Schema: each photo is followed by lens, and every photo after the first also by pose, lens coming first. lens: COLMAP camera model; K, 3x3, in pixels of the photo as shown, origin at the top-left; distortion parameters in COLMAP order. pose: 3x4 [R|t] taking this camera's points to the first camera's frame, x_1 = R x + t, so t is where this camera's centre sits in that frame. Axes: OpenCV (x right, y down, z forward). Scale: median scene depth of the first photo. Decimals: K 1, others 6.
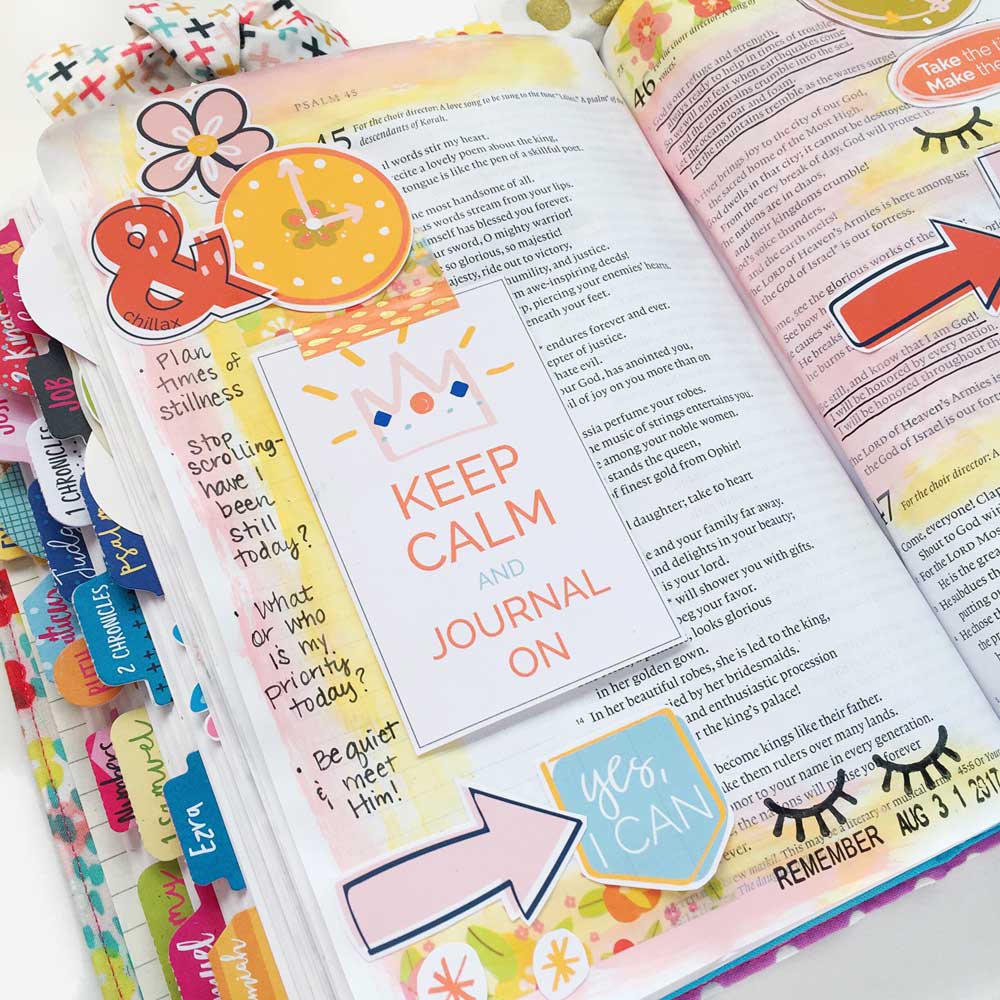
lens RADIAL K [[1151.6, 0, 494.4], [0, 1151.6, 497.0], [0, 0, 1]] dist [0.071371, -0.100972]
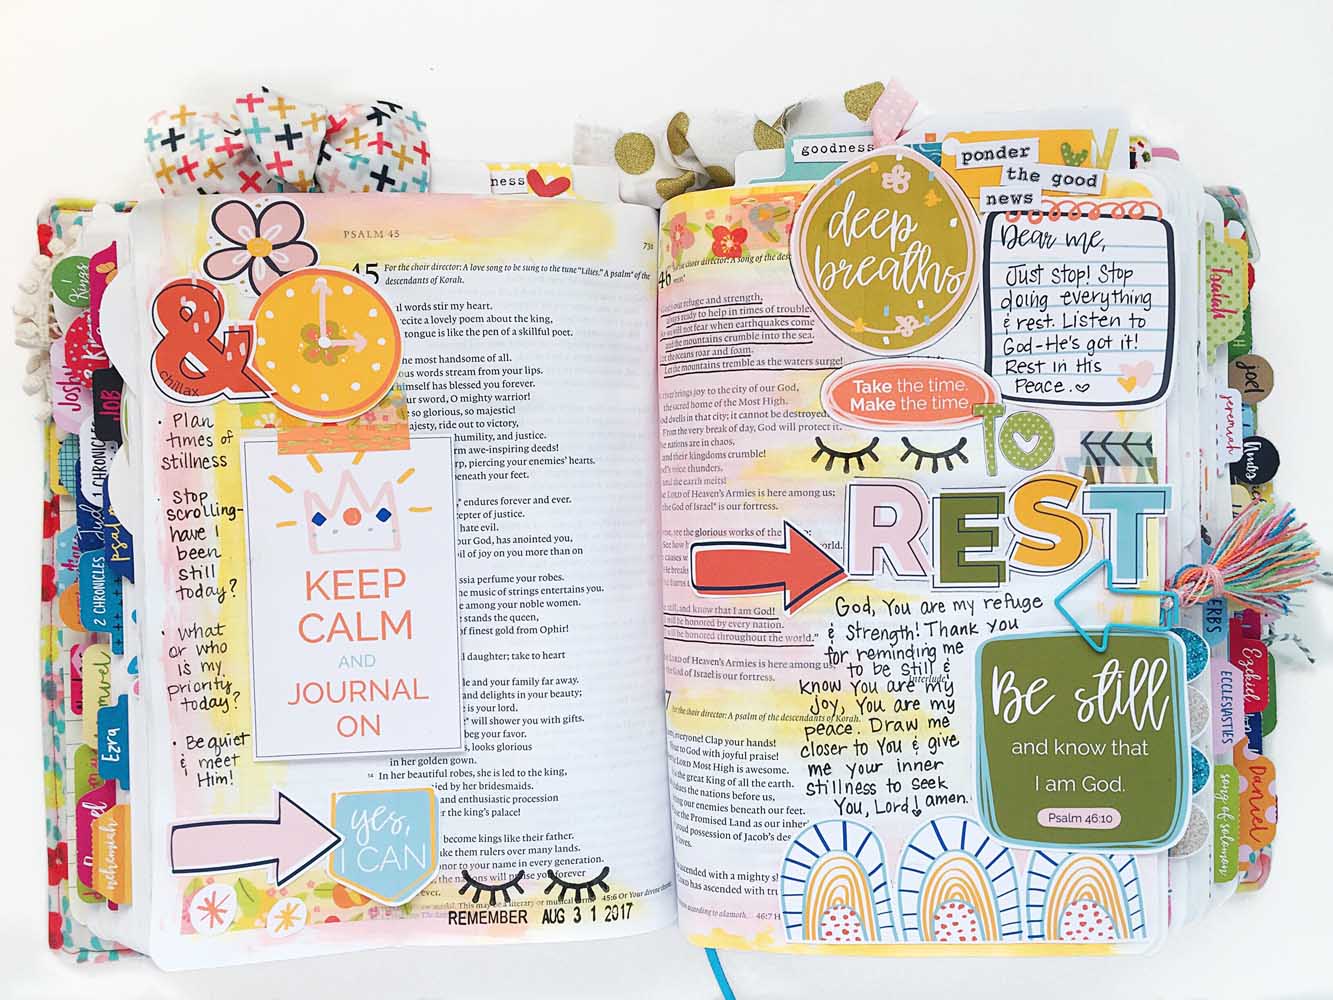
lens RADIAL K [[1134.4, 0, 666.5], [0, 1134.4, 500.0], [0, 0, 1]] dist [0.073807, -0.102913]
pose [[0.923618, 0.379717, -0.052399, 0.335933], [-0.335076, 0.866192, 0.370723, -0.711430], [0.186157, -0.324848, 0.927264, -0.146345]]
